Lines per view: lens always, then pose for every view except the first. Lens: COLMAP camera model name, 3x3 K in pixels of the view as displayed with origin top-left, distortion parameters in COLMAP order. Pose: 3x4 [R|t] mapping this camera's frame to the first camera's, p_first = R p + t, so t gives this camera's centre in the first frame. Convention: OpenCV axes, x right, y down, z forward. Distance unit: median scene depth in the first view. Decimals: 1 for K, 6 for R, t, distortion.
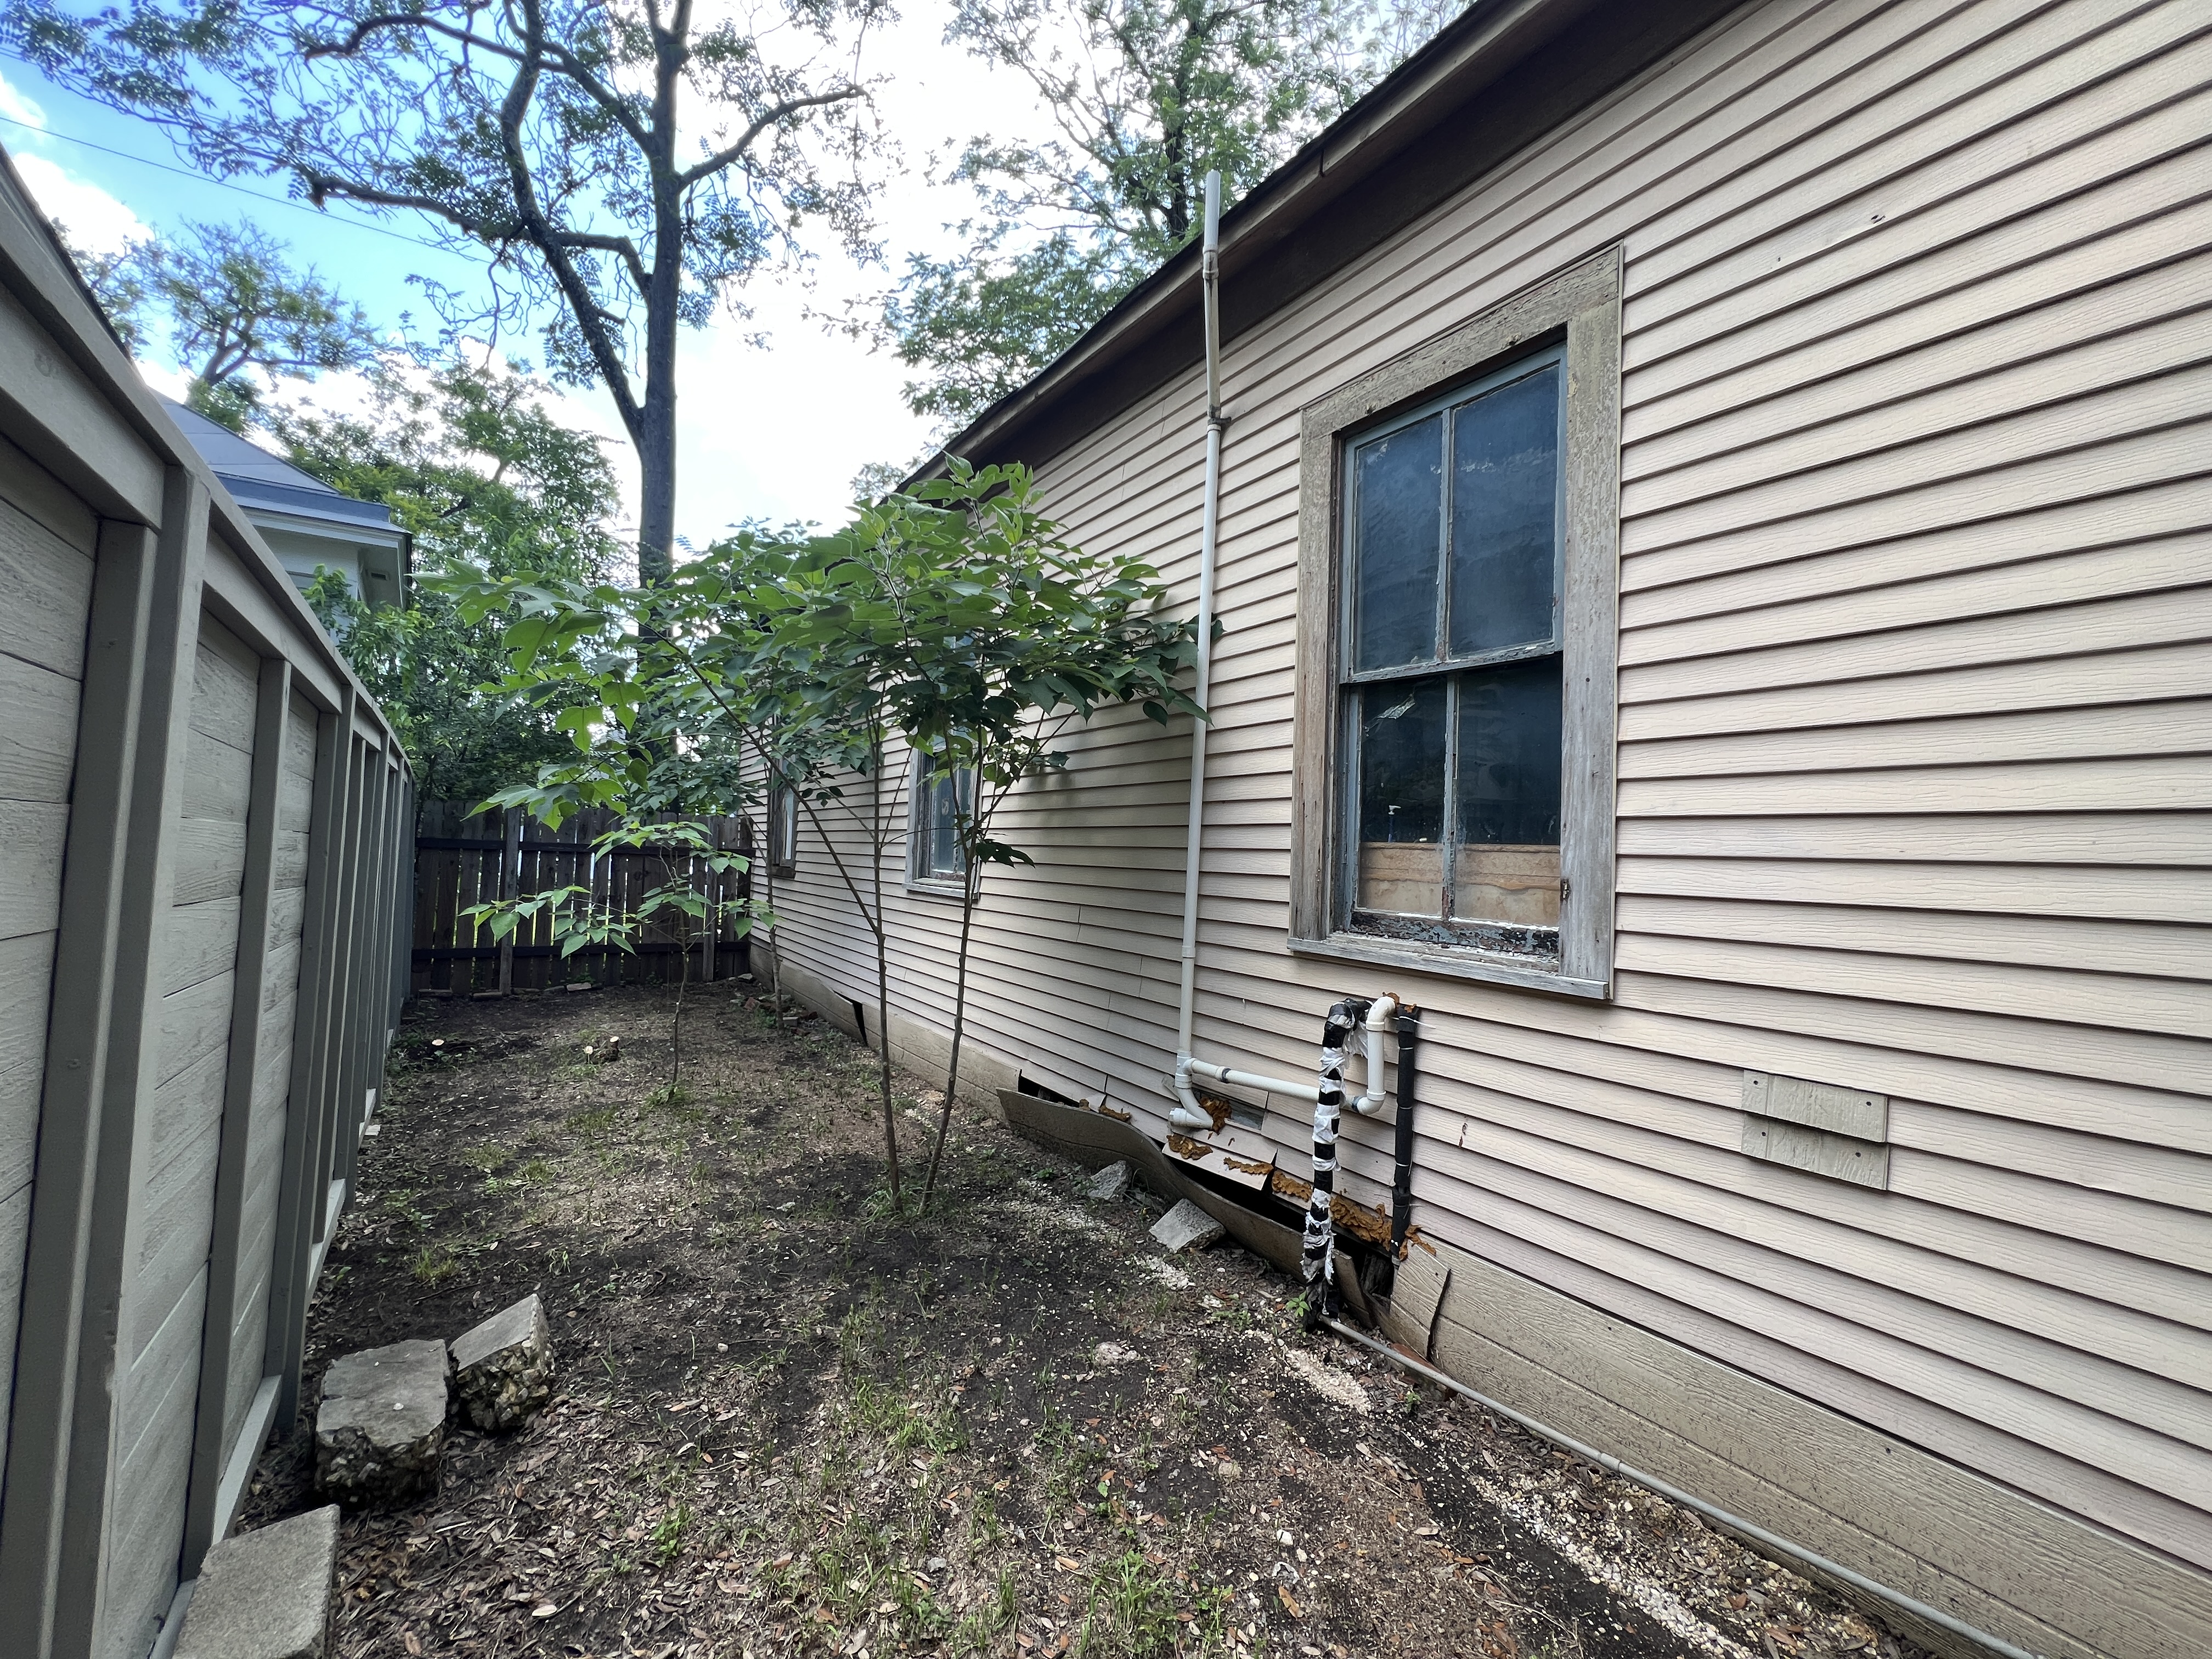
lens RADIAL K [[884.1, 0, 1099.3], [0, 884.1, 817.4], [0, 0, 1]] dist [-0.001674, 0.000739]
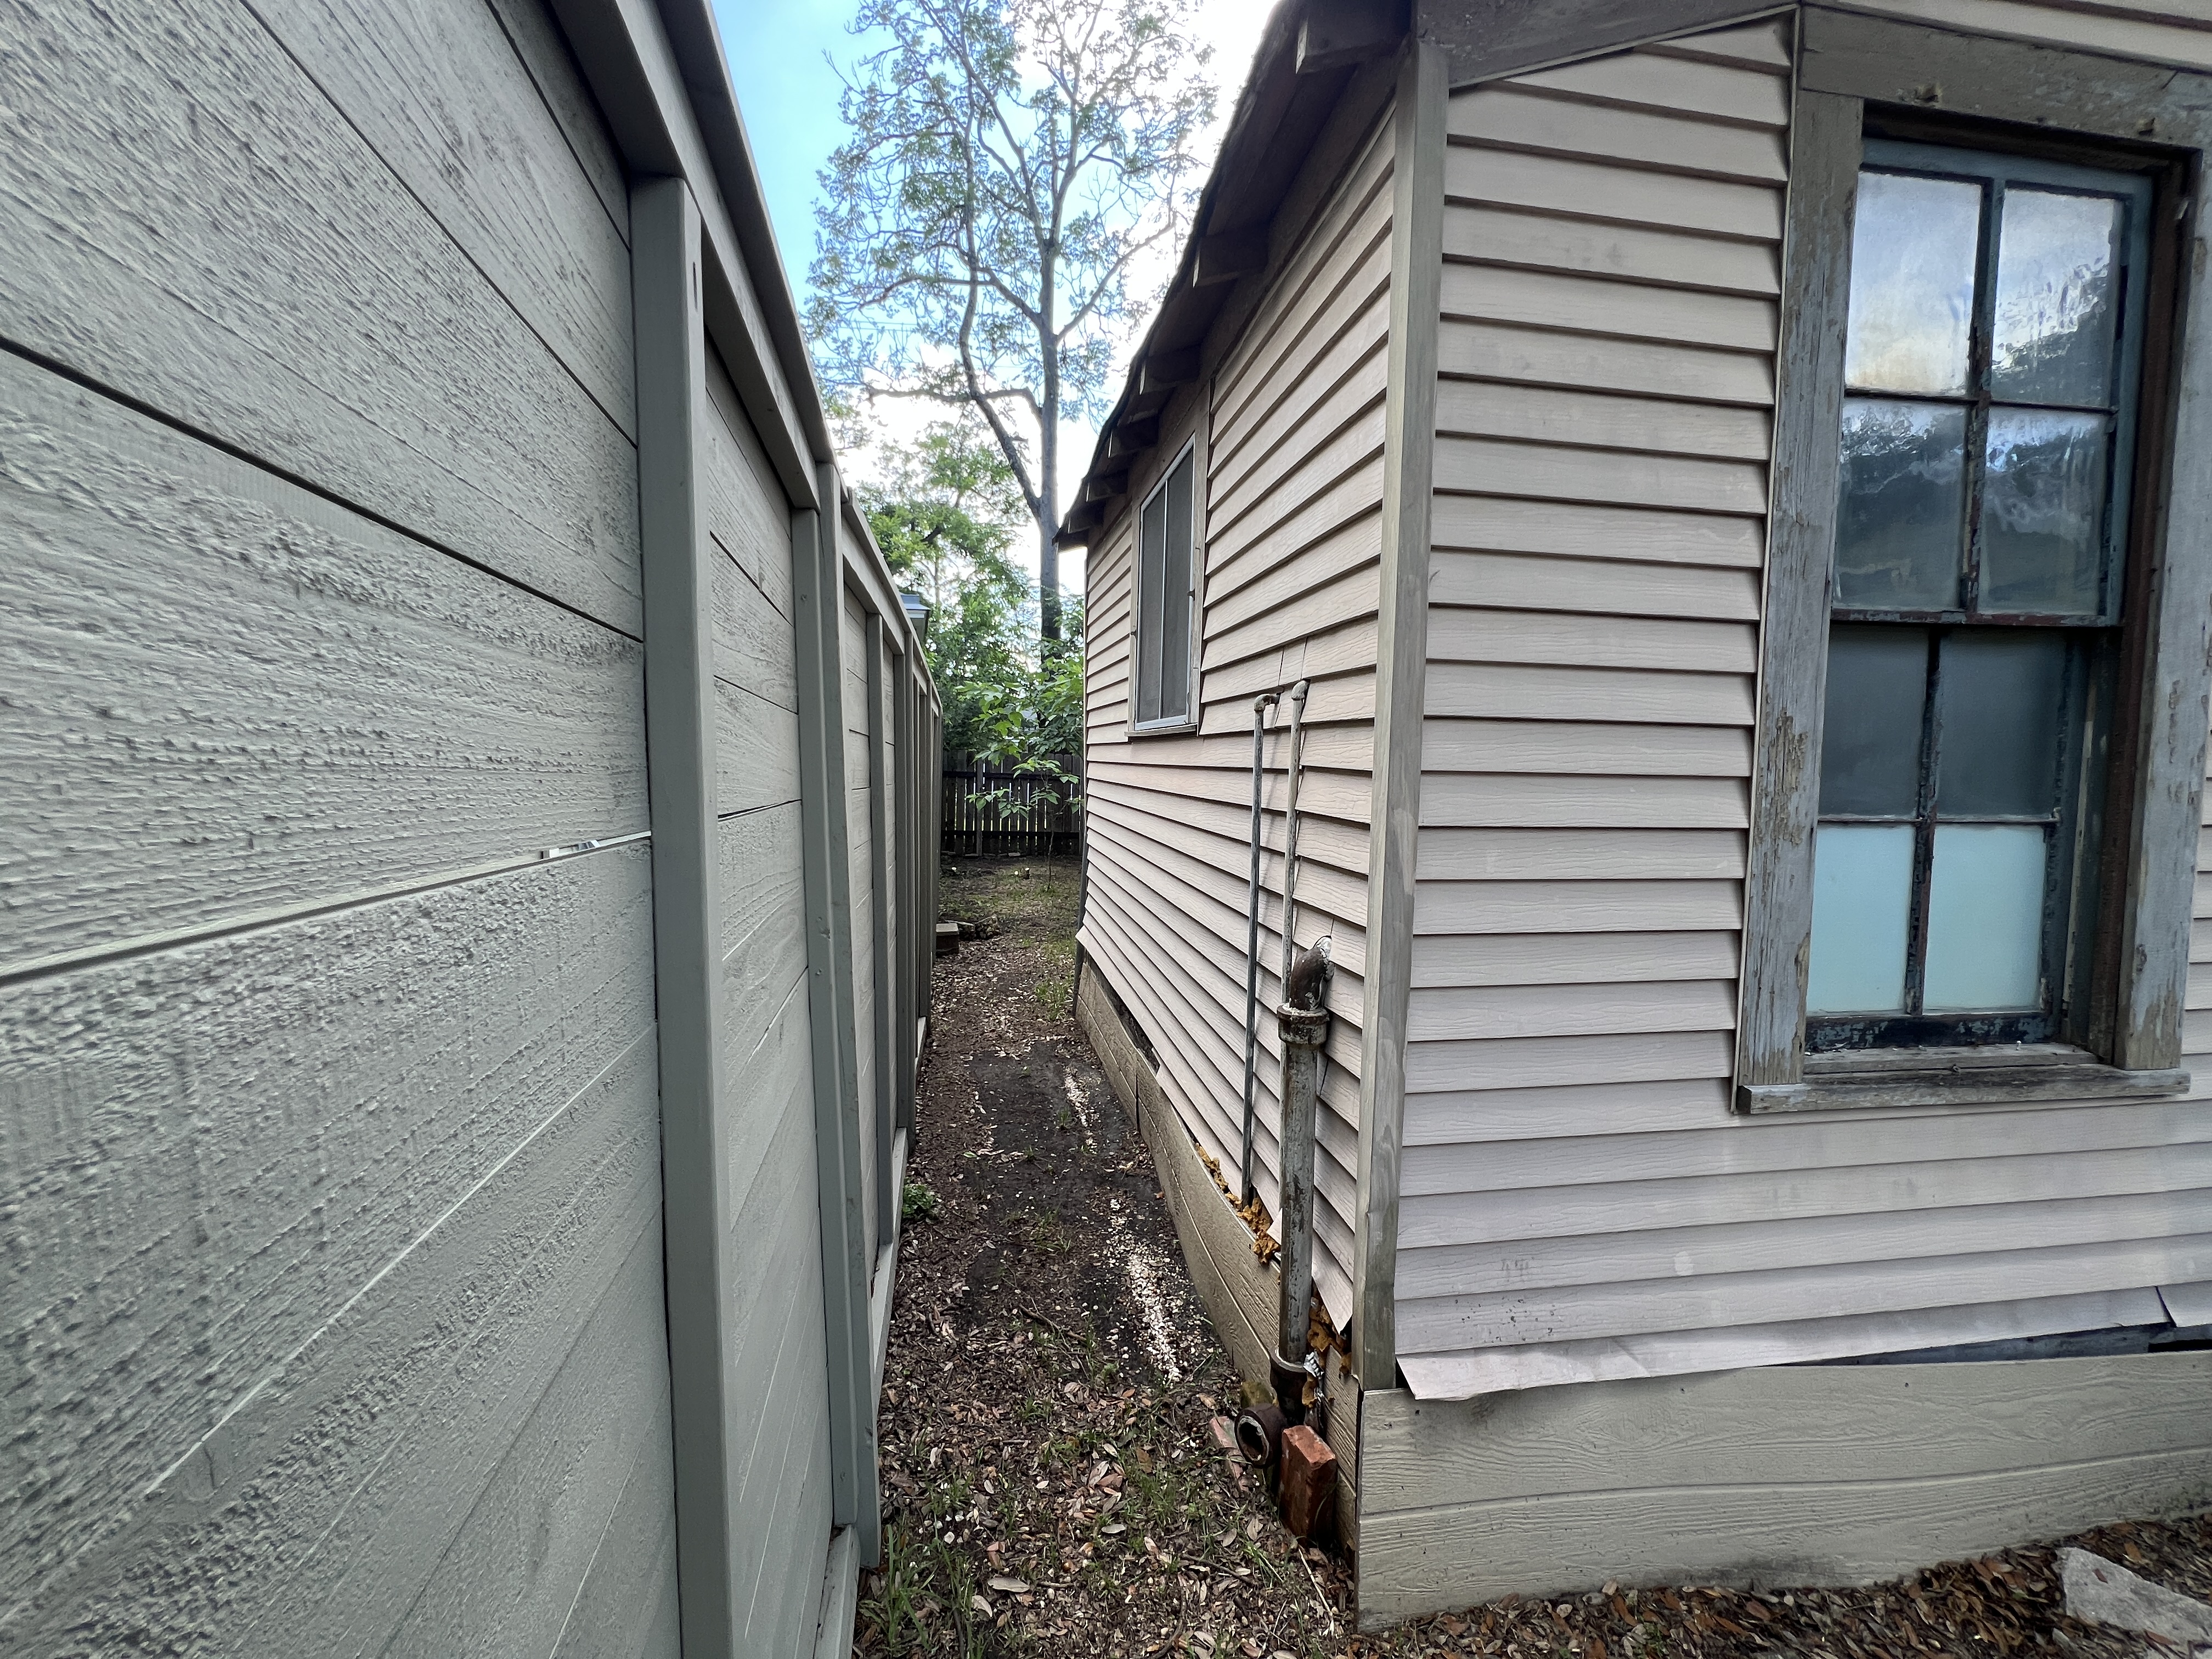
lens RADIAL K [[884.1, 0, 1100.4], [0, 884.1, 831.4], [0, 0, 1]] dist [-0.001674, 0.000739]
pose [[0.902575, 0.015101, -0.430267, 0.260343], [0.023084, 0.996250, 0.083388, 0.001894], [0.429913, -0.085197, 0.898842, -0.408627]]
